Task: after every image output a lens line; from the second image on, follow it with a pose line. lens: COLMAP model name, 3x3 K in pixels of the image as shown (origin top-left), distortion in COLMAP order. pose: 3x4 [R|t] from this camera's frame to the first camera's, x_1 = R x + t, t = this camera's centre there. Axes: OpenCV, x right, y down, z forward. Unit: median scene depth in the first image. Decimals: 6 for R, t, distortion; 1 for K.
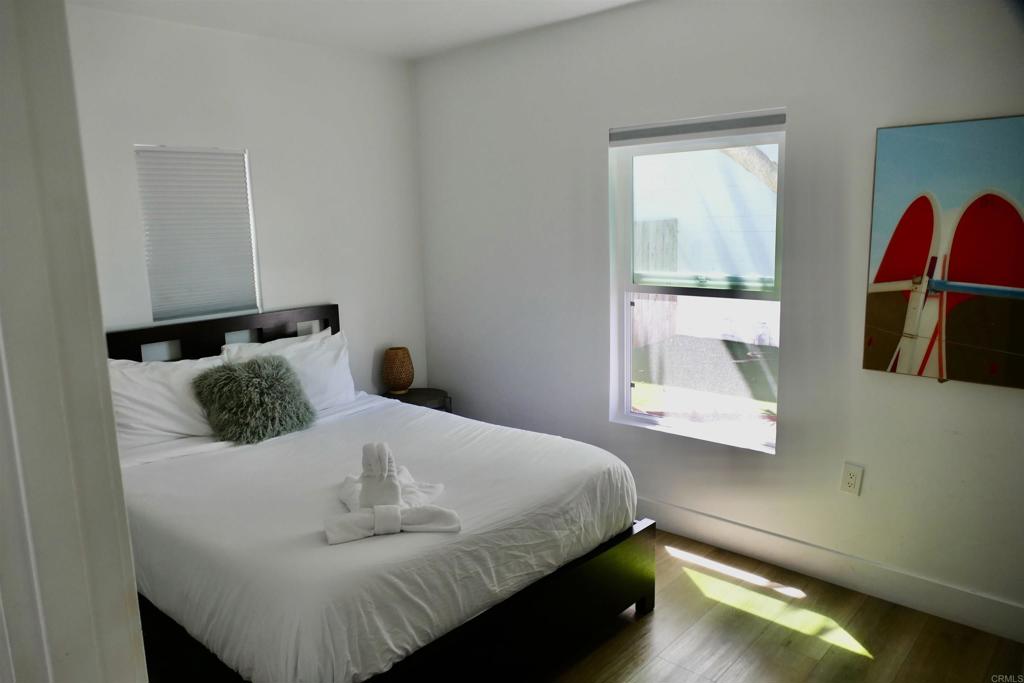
lens RADIAL K [[722.2, 0, 512.2], [0, 722.2, 340.6], [0, 0, 1]] dist [-0.012240, -0.006436]
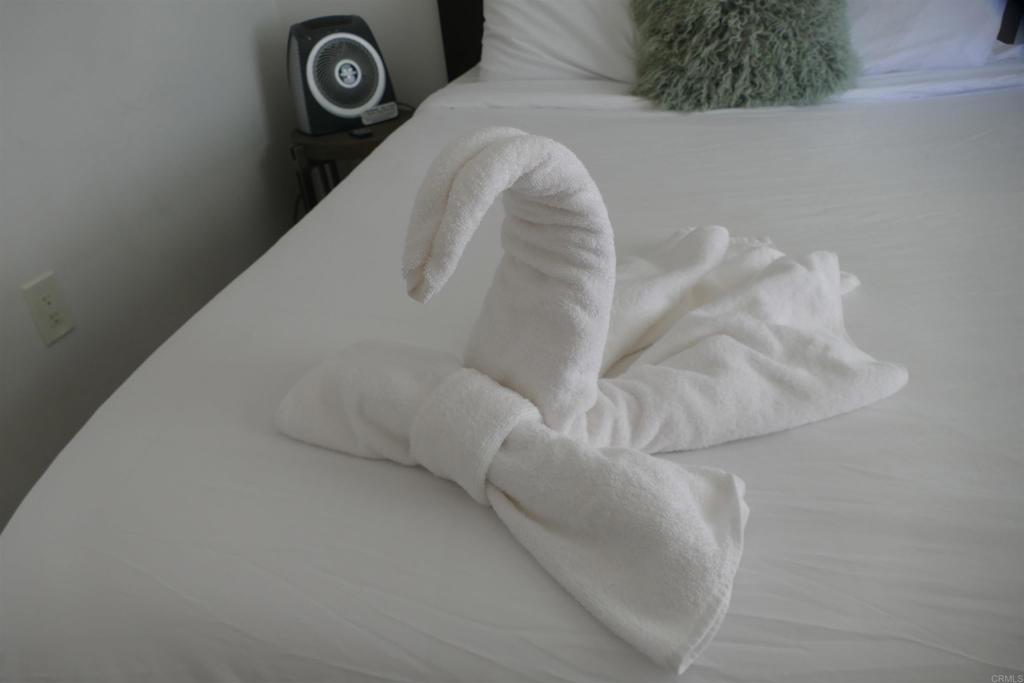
lens RADIAL K [[722.2, 0, 511.0], [0, 722.2, 340.0], [0, 0, 1]] dist [-0.012240, -0.006436]
pose [[0.542433, 0.410996, -0.732700, 0.009921], [-0.068775, 0.890956, 0.448852, 0.066603], [0.837279, -0.193081, 0.511550, 0.605036]]
